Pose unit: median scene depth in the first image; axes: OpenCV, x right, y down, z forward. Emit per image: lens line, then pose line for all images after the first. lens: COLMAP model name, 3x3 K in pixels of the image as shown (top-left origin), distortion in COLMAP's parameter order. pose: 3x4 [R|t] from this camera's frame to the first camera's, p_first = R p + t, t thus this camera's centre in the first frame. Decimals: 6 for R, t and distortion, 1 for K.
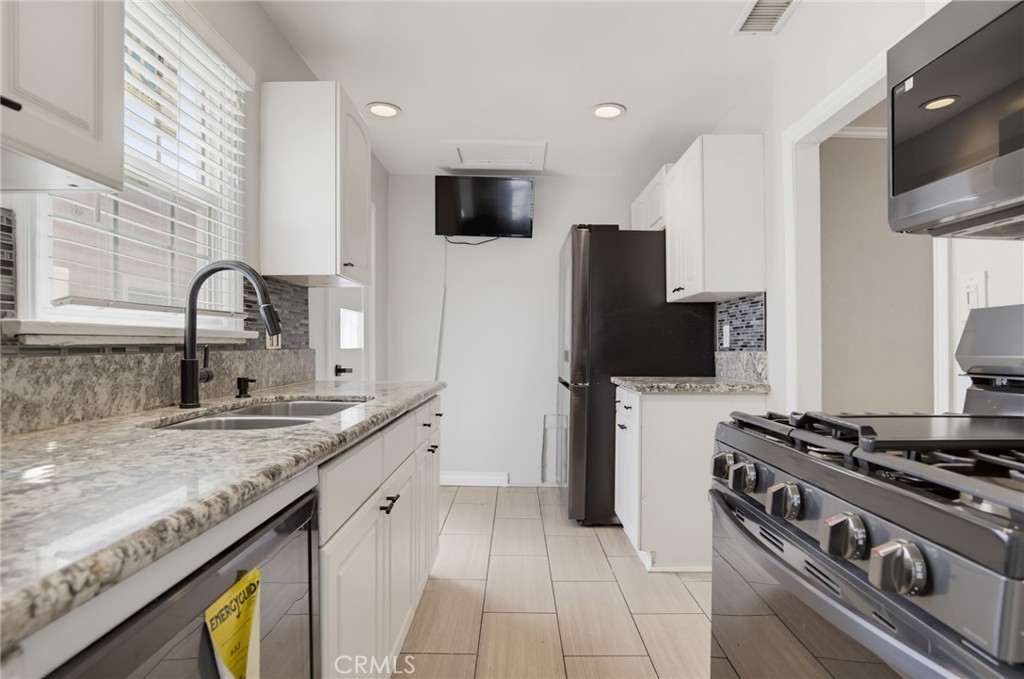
lens RADIAL K [[561.9, 0, 512.4], [0, 561.9, 342.6], [0, 0, 1]] dist [0.000056, 0.000038]
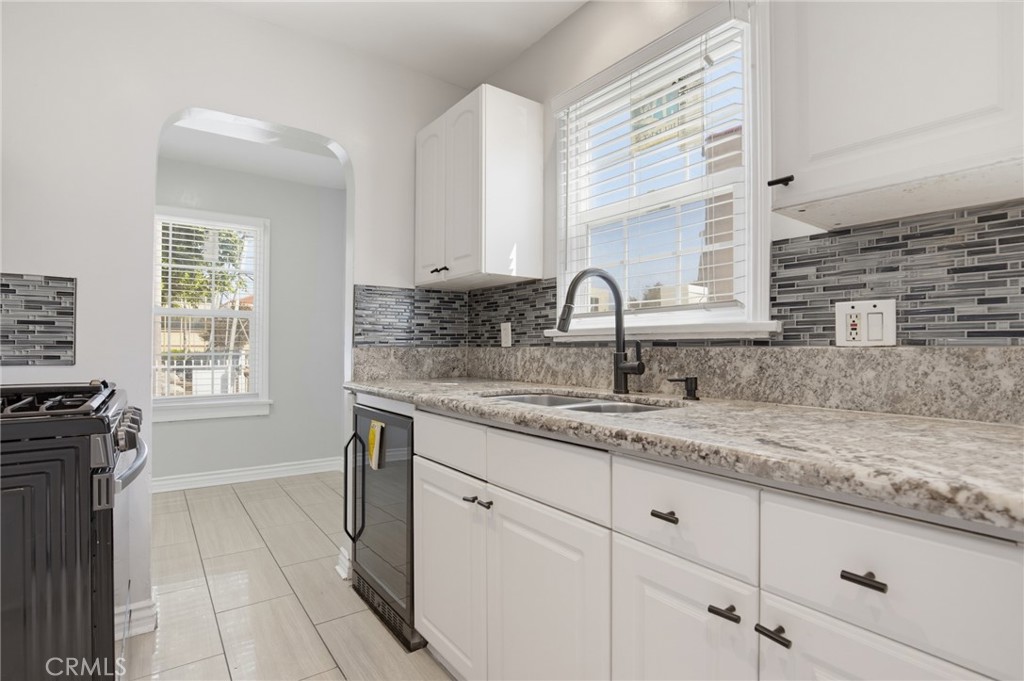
lens RADIAL K [[520.5, 0, 511.6], [0, 520.5, 344.4], [0, 0, 1]] dist [-0.000119, -0.000004]
pose [[-0.815957, -0.000386, -0.578112, 0.288283], [0.003048, 0.999983, -0.004971, 0.017951], [0.578105, -0.005818, -0.815942, 1.969105]]
